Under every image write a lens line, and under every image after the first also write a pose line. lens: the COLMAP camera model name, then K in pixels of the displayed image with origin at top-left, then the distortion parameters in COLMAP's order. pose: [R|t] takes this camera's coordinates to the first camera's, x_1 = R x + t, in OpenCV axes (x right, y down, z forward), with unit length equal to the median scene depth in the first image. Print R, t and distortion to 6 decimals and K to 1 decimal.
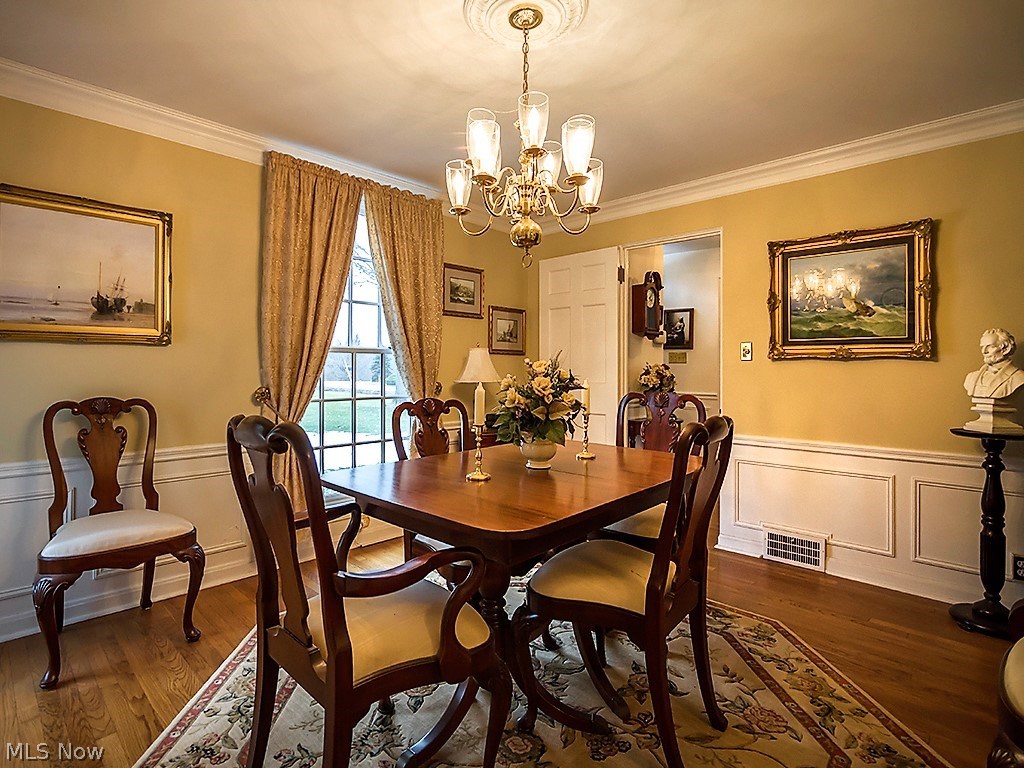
lens RADIAL K [[589.4, 0, 512.0], [0, 589.4, 384.0], [0, 0, 1]] dist [-0.017611, 0.000042]
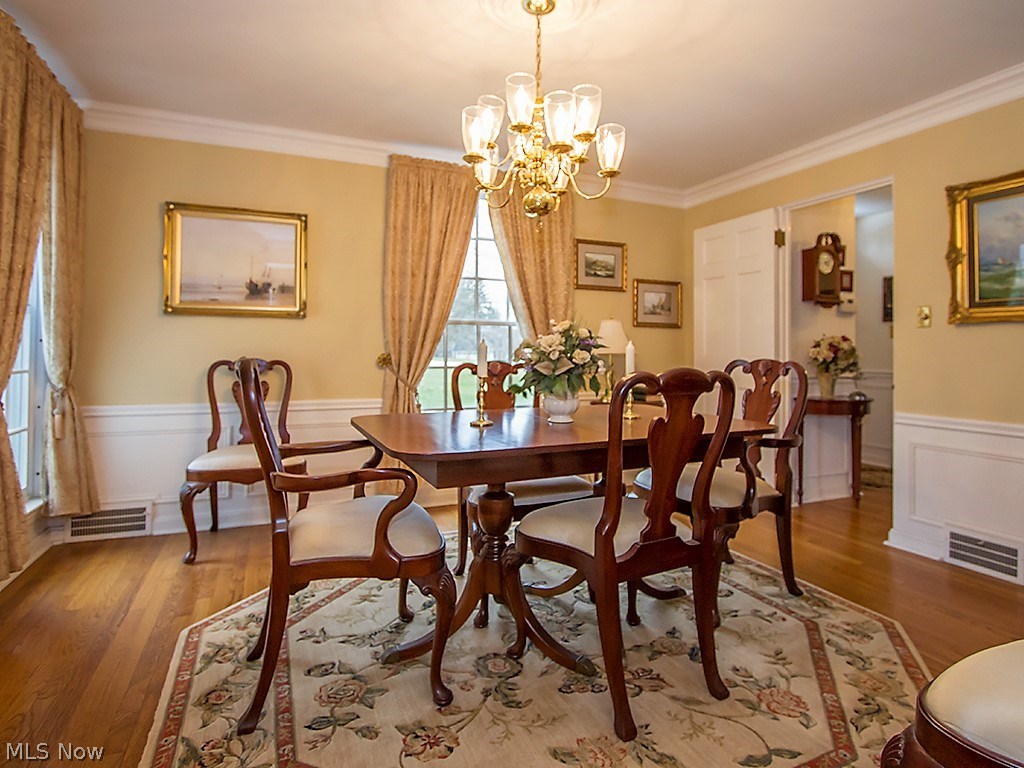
lens RADIAL K [[591.6, 0, 510.5], [0, 591.6, 359.8], [0, 0, 1]] dist [-0.019649, 0.000304]
pose [[0.931116, -0.000869, -0.364721, 0.227263], [-0.003131, 0.999941, -0.010376, 0.026932], [0.364708, 0.010803, 0.931059, -0.014994]]
